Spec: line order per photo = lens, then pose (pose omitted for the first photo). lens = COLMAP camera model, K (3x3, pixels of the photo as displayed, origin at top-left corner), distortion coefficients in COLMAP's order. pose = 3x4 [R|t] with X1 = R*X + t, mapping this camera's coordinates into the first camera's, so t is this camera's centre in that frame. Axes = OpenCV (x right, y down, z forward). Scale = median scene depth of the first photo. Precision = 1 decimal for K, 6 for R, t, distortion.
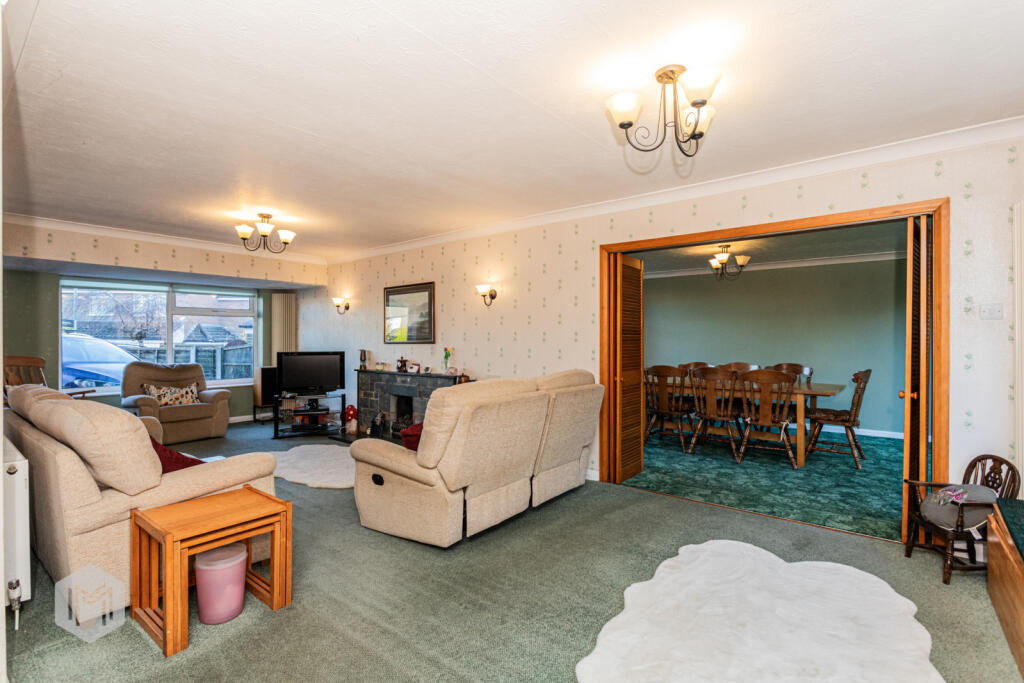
lens RADIAL K [[487.0, 0, 496.9], [0, 487.0, 341.1], [0, 0, 1]] dist [-0.002810, -0.000287]
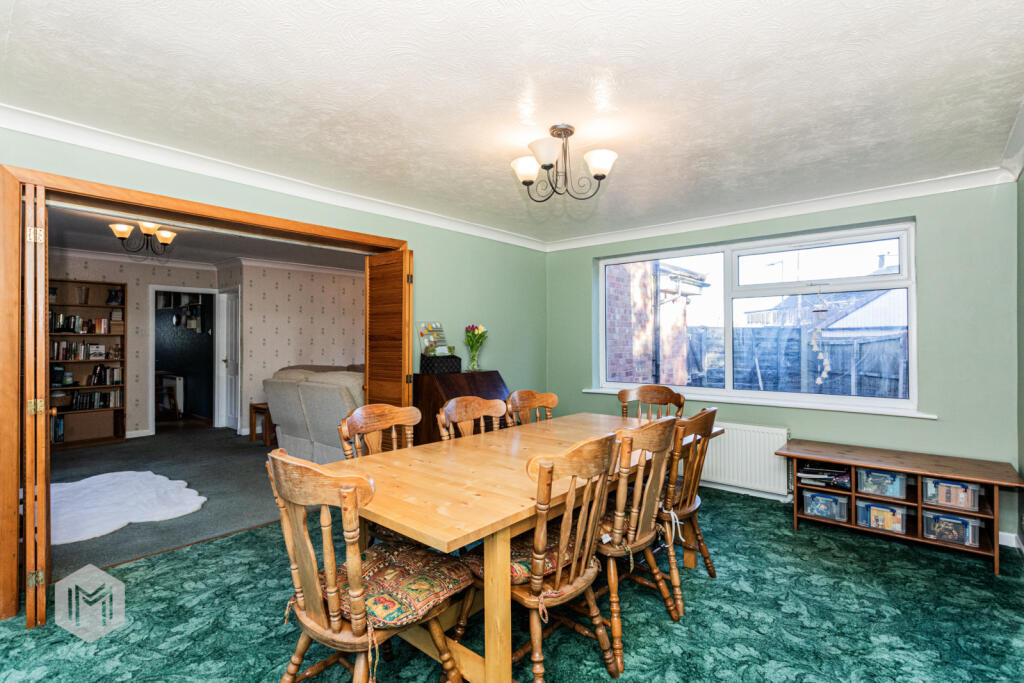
lens RADIAL K [[482.9, 0, 478.1], [0, 482.9, 336.7], [0, 0, 1]] dist [0.029899, -0.000021]
pose [[-0.047649, -0.003579, -0.998858, 0.553075], [0.001381, 0.999992, -0.003649, -0.004404], [0.998863, -0.001553, -0.047644, 0.593619]]
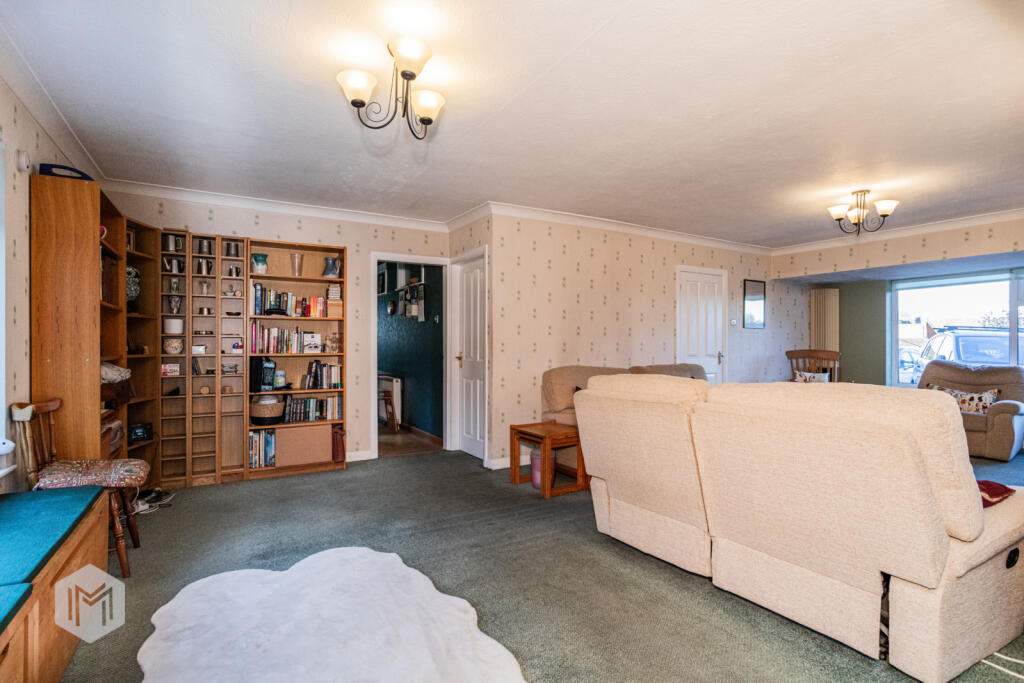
lens RADIAL K [[487.0, 0, 496.9], [0, 487.0, 341.1], [0, 0, 1]] dist [-0.002810, -0.000287]
pose [[-0.334656, -0.000489, -0.942340, 0.427426], [0.002232, 0.999997, -0.001312, 0.004002], [0.942338, -0.002542, -0.334653, 0.485251]]
